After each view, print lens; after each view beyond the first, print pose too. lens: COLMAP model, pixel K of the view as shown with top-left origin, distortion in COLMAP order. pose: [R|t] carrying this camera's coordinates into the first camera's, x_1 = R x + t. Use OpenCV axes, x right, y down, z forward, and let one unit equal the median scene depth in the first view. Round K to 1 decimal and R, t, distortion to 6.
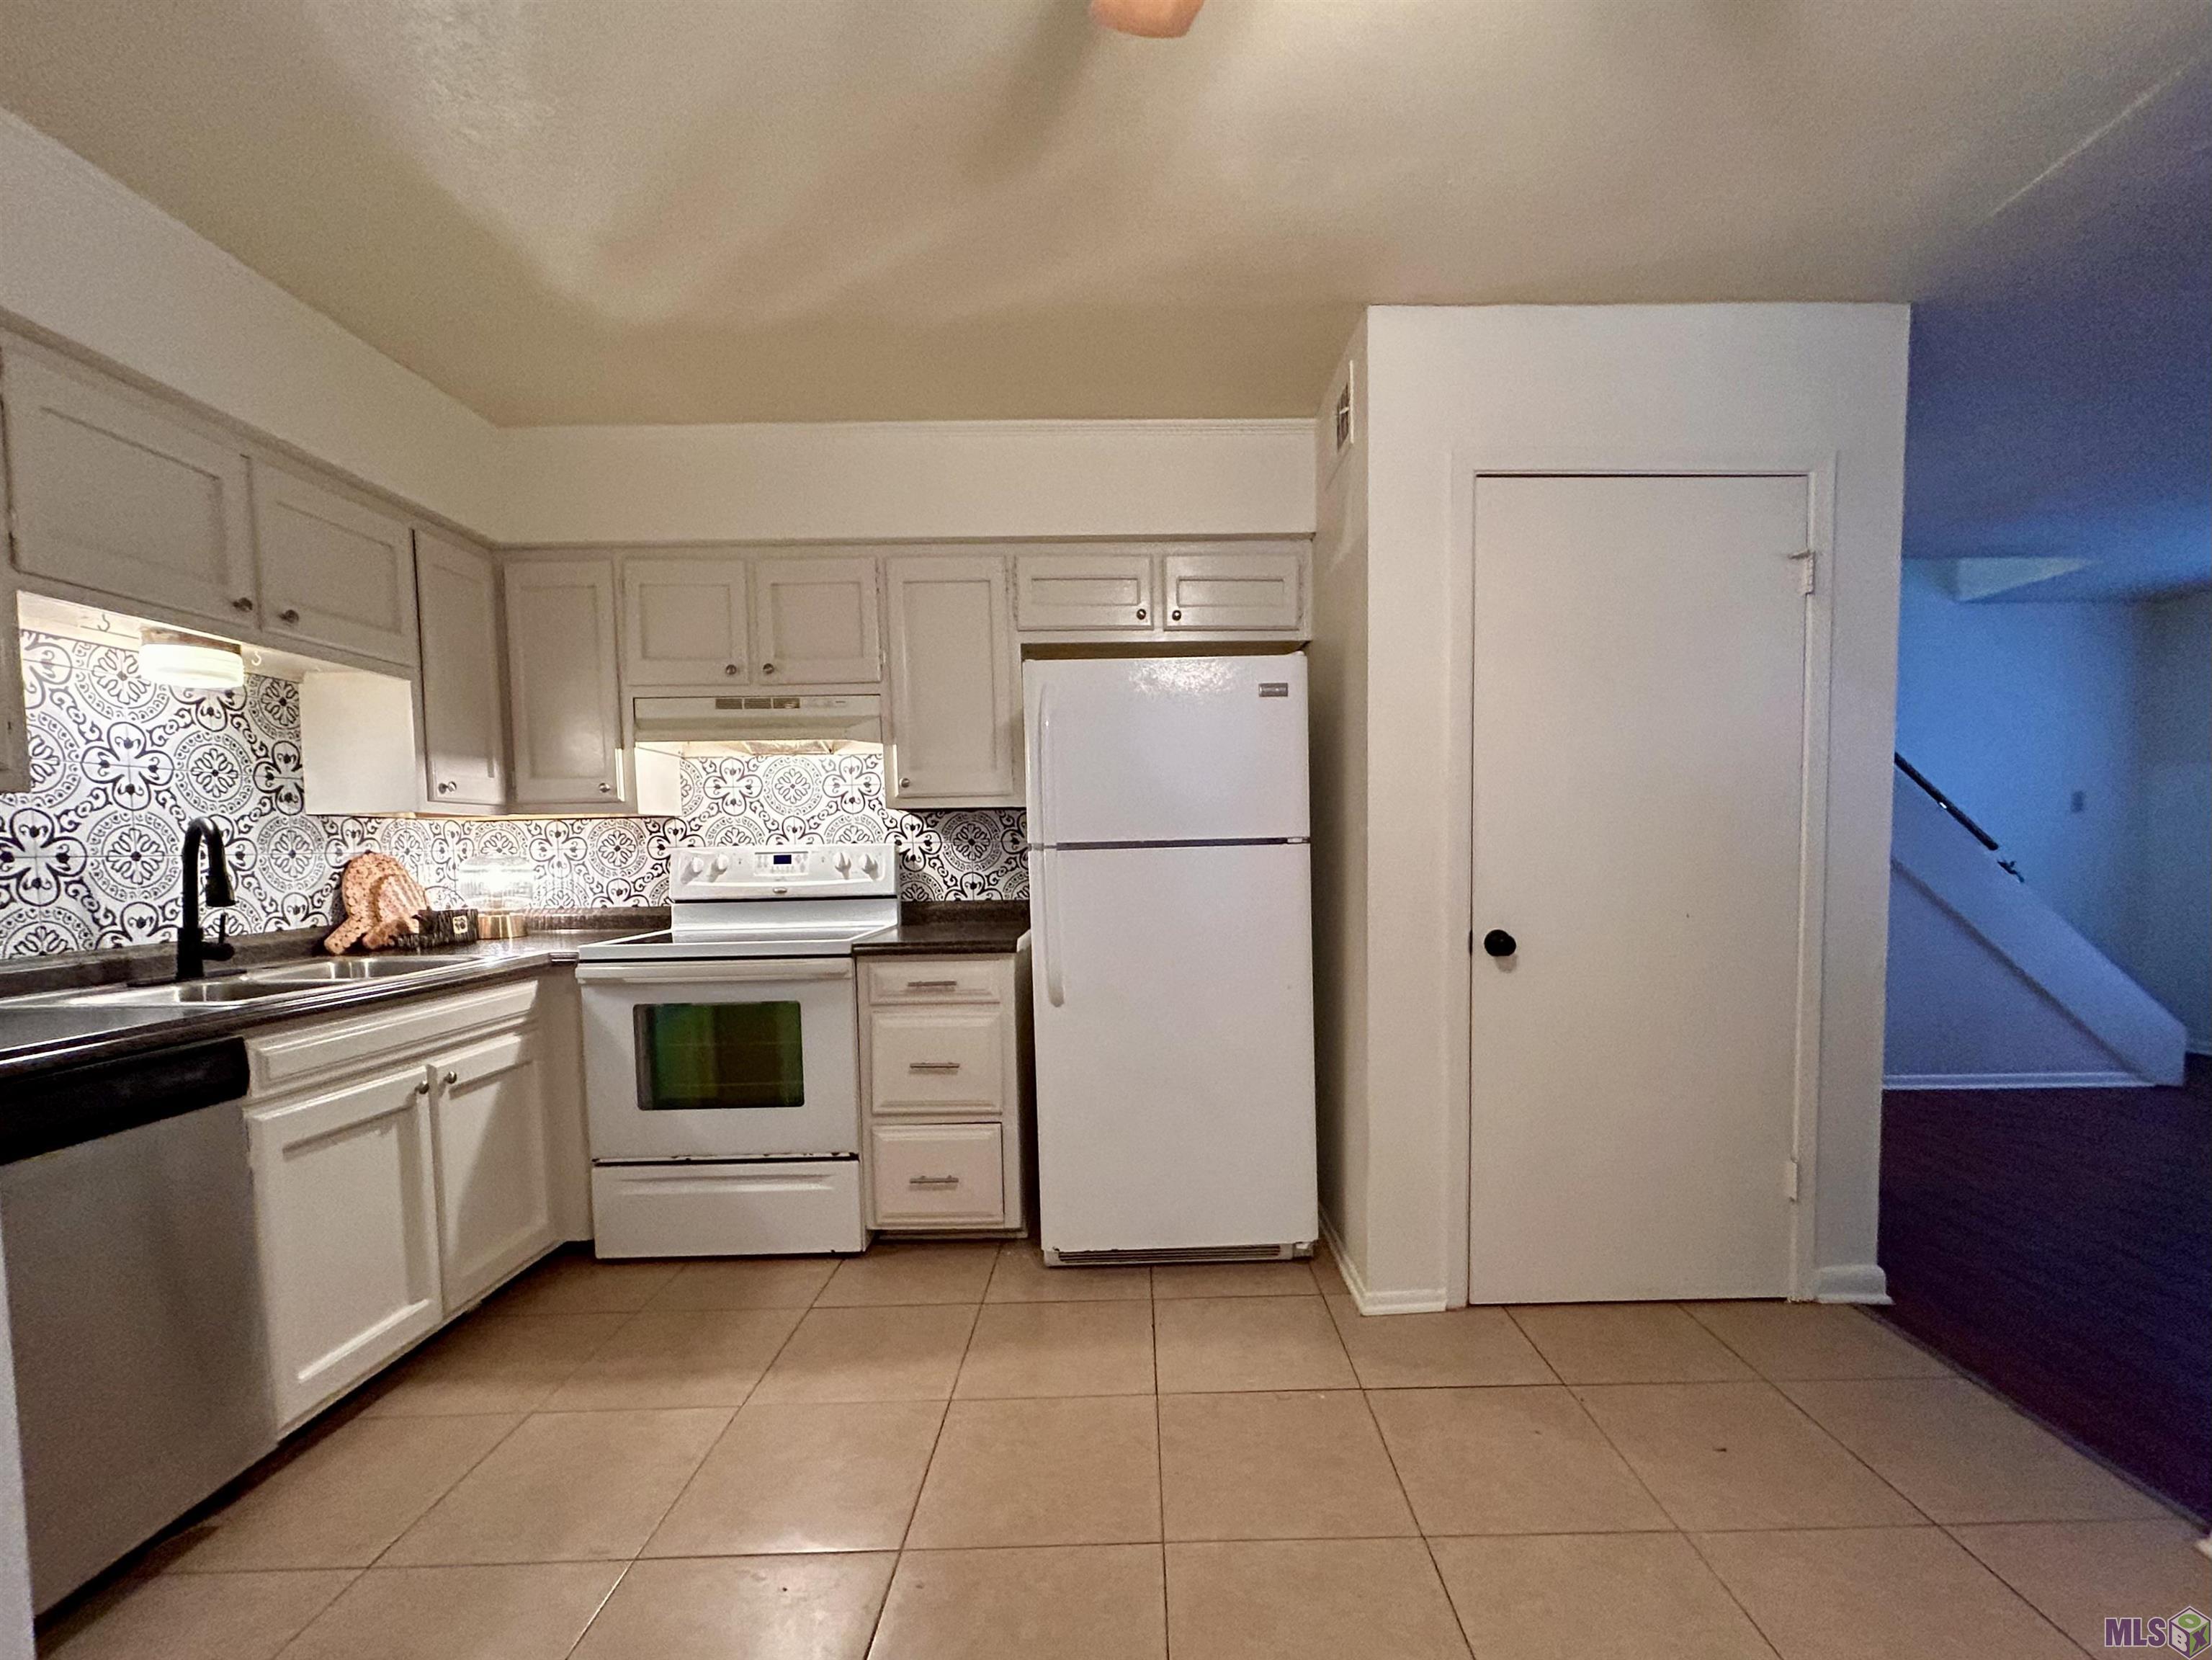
lens RADIAL K [[972.8, 0, 1147.8], [0, 972.8, 897.7], [0, 0, 1]] dist [0.000959, 0.000401]
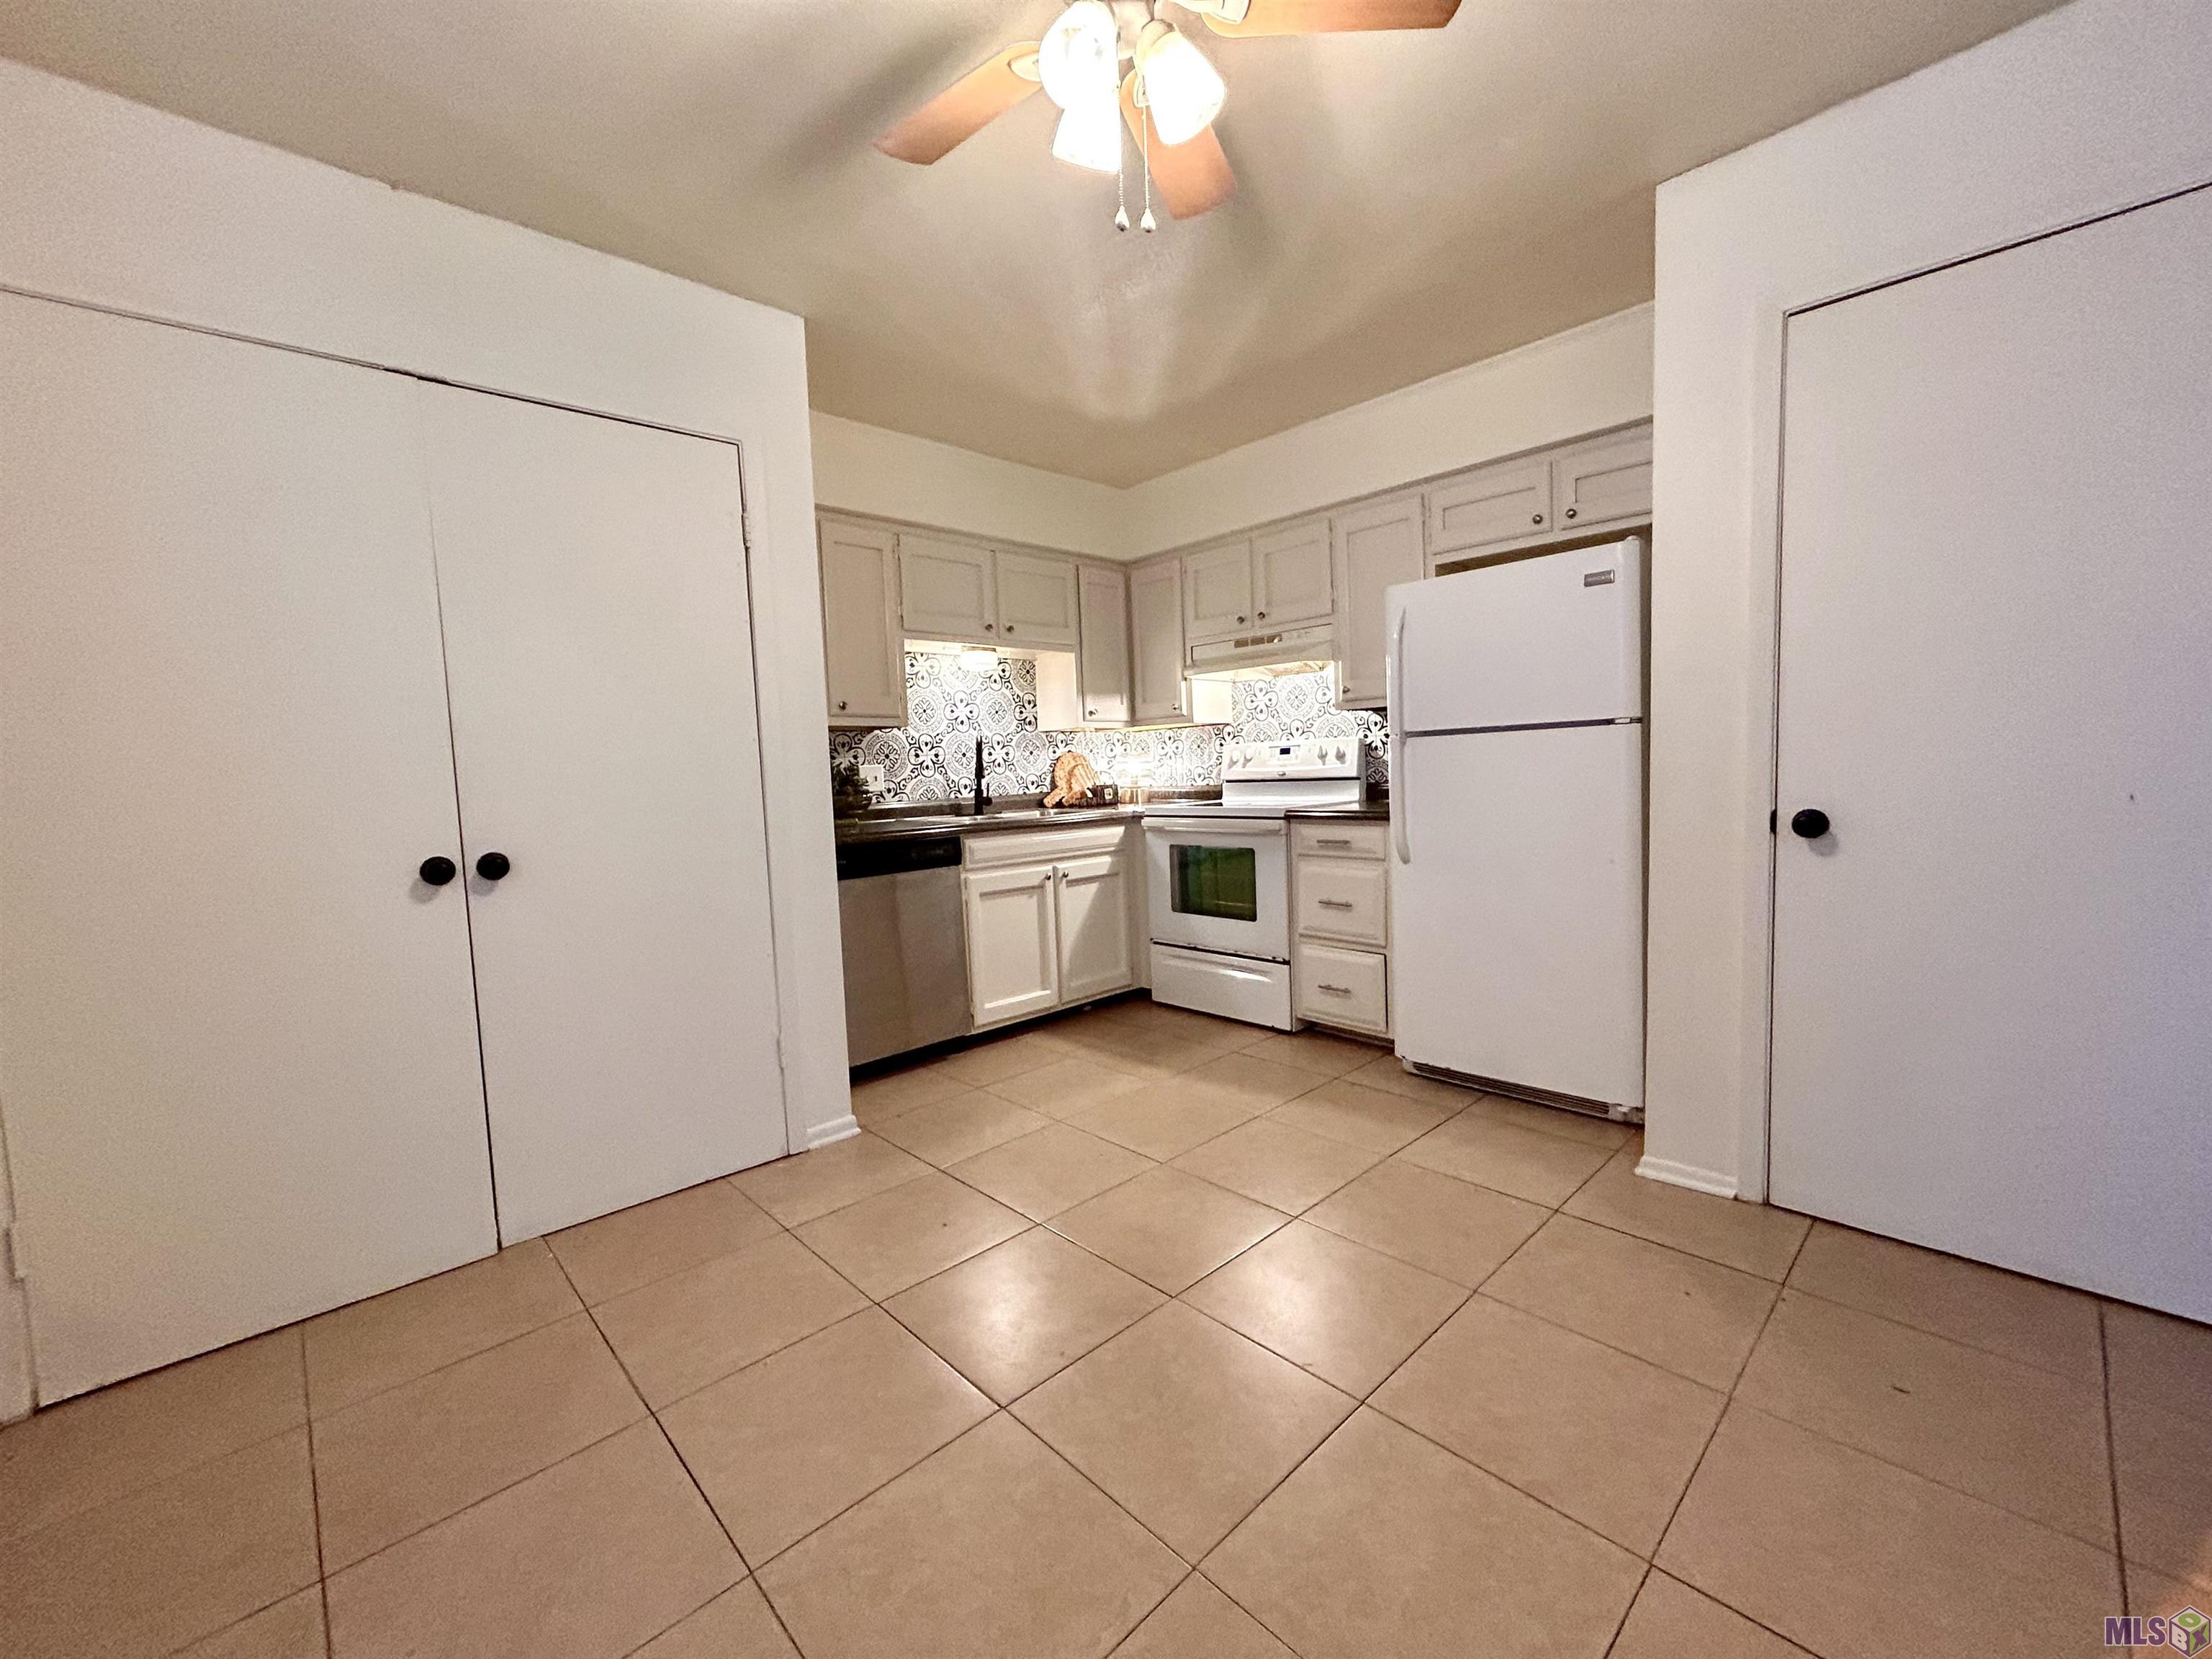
lens RADIAL K [[885.5, 0, 1103.9], [0, 885.5, 831.9], [0, 0, 1]] dist [-0.000060, -0.000040]
pose [[0.674709, 0.045793, -0.736662, 0.453093], [-0.013924, 0.998686, 0.049328, 0.019851], [0.737953, -0.023024, 0.674460, -0.047885]]
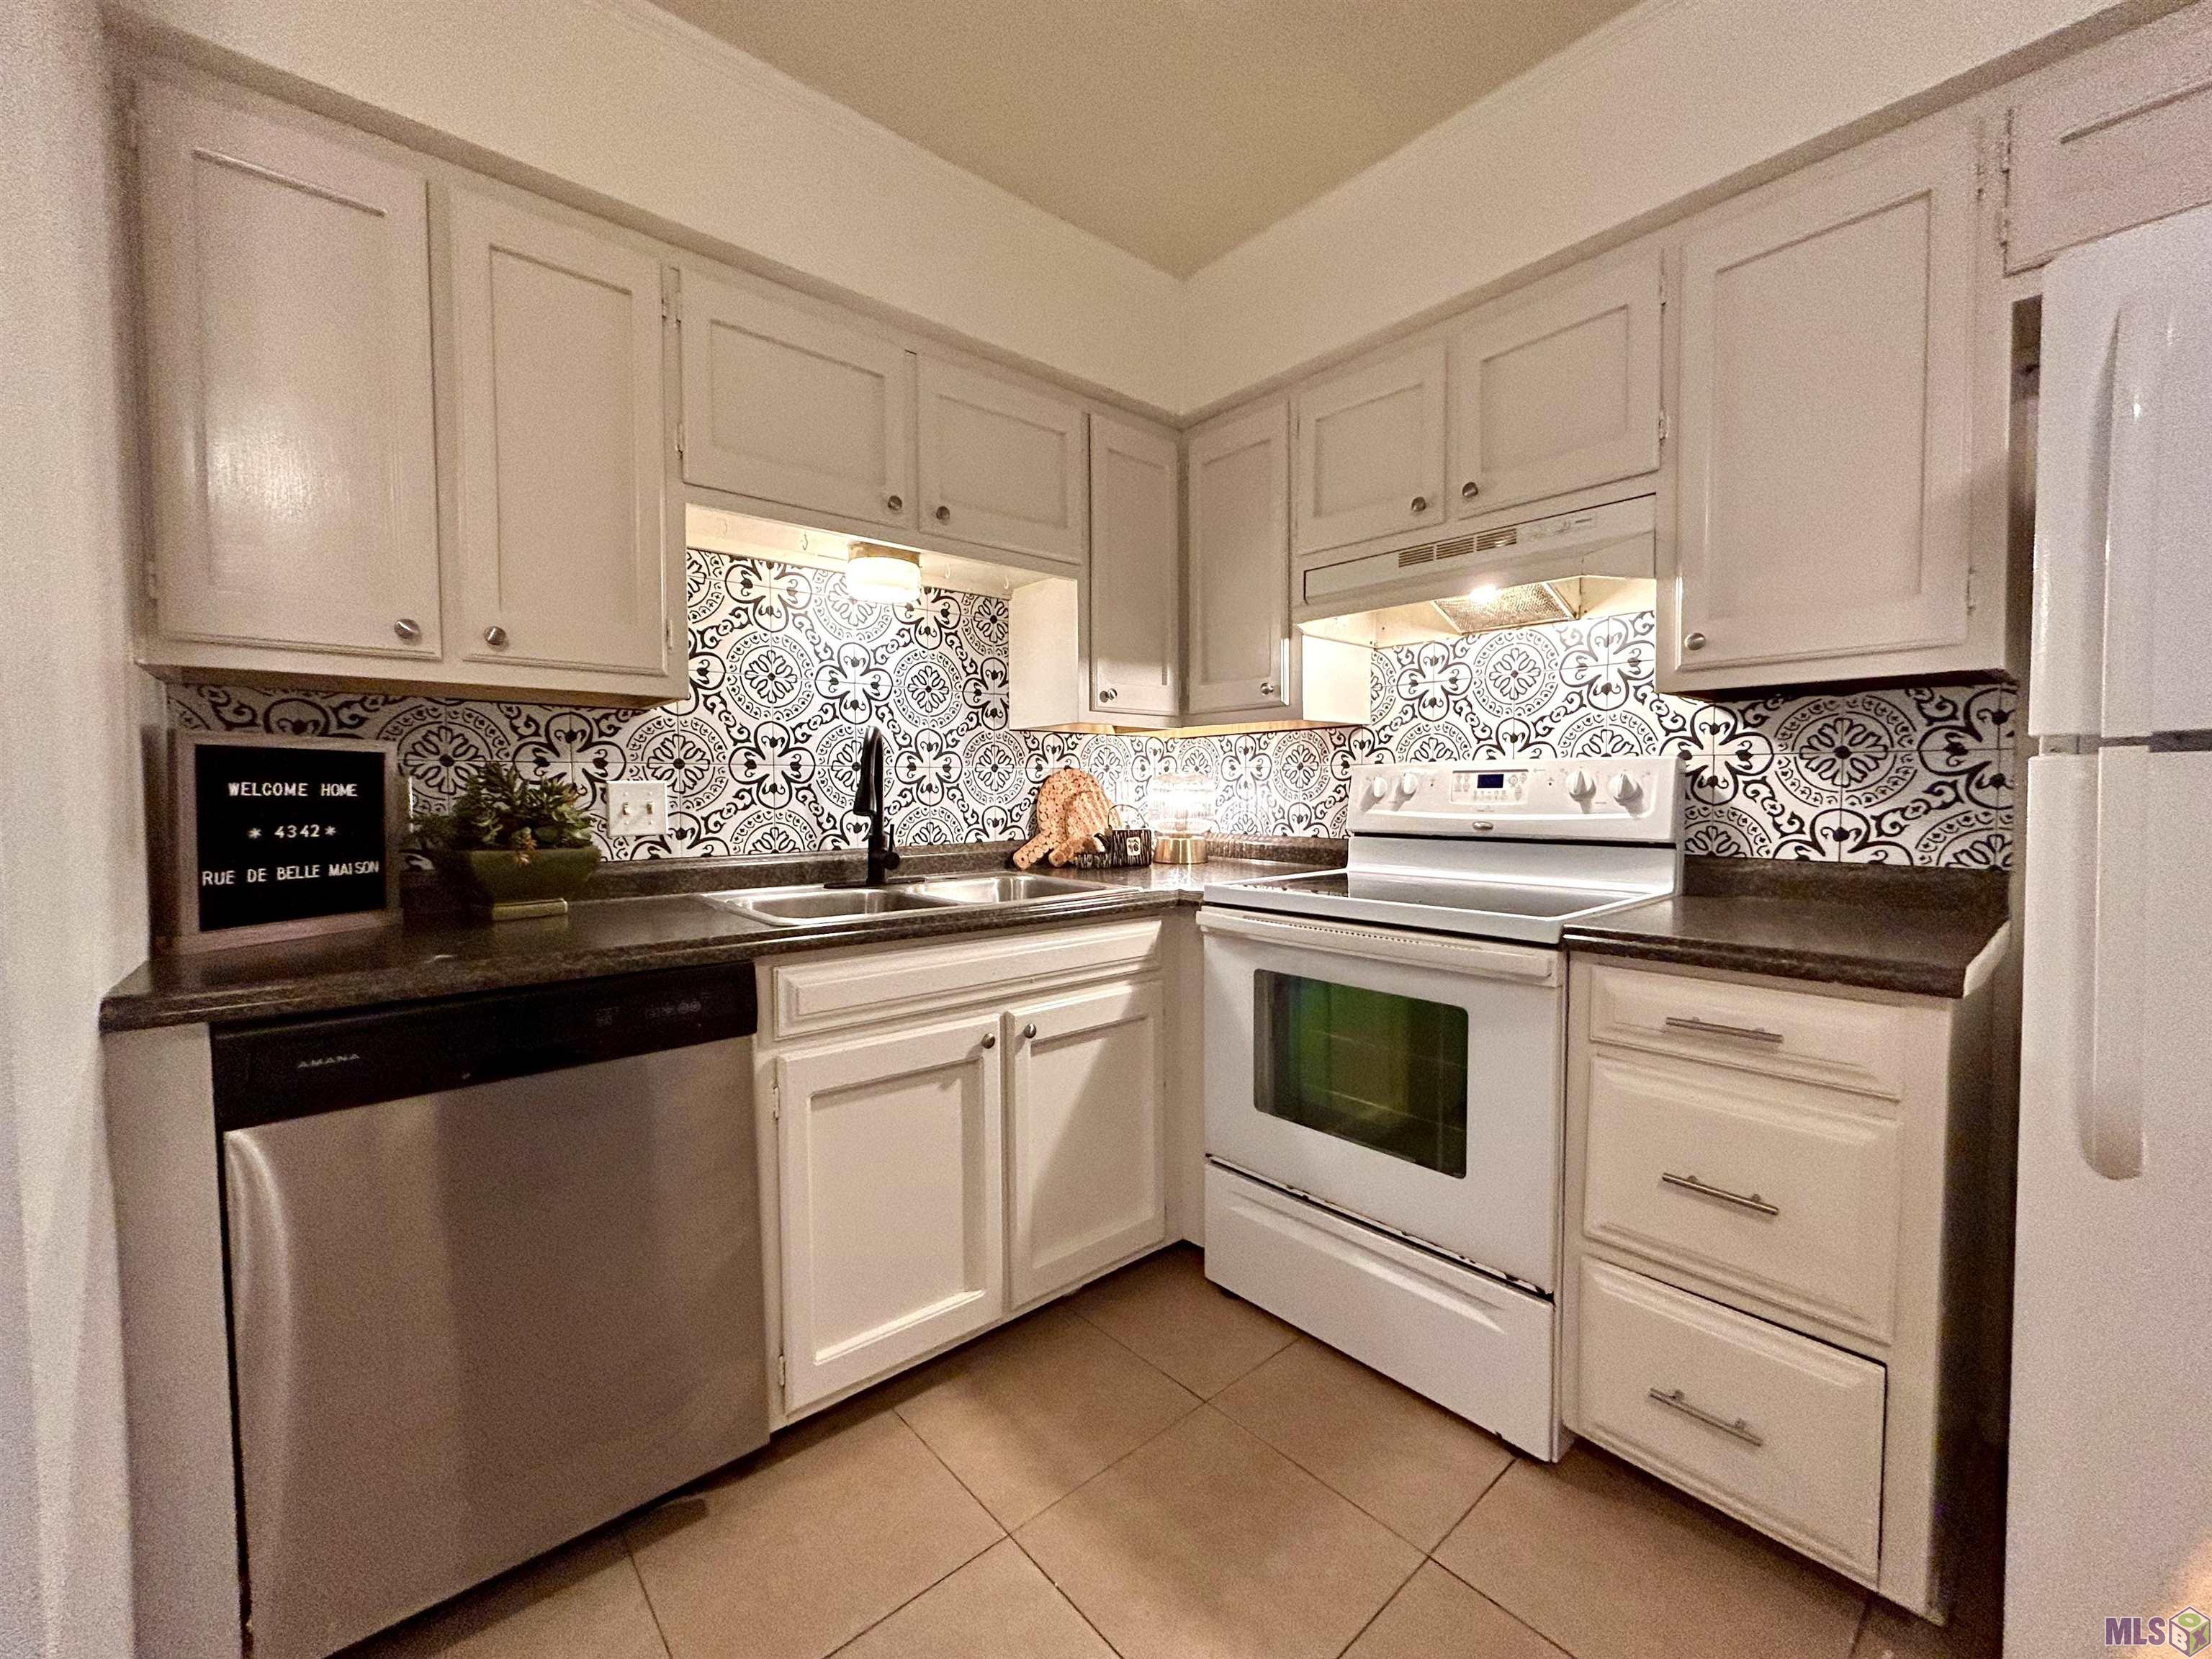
lens RADIAL K [[888.5, 0, 1105.2], [0, 888.5, 828.9], [0, 0, 1]] dist [-0.000651, -0.000050]
pose [[0.644498, 0.049778, -0.762984, -0.083707], [-0.049430, 0.998504, 0.023390, -0.008092], [0.763007, 0.022640, 0.645994, 0.460911]]
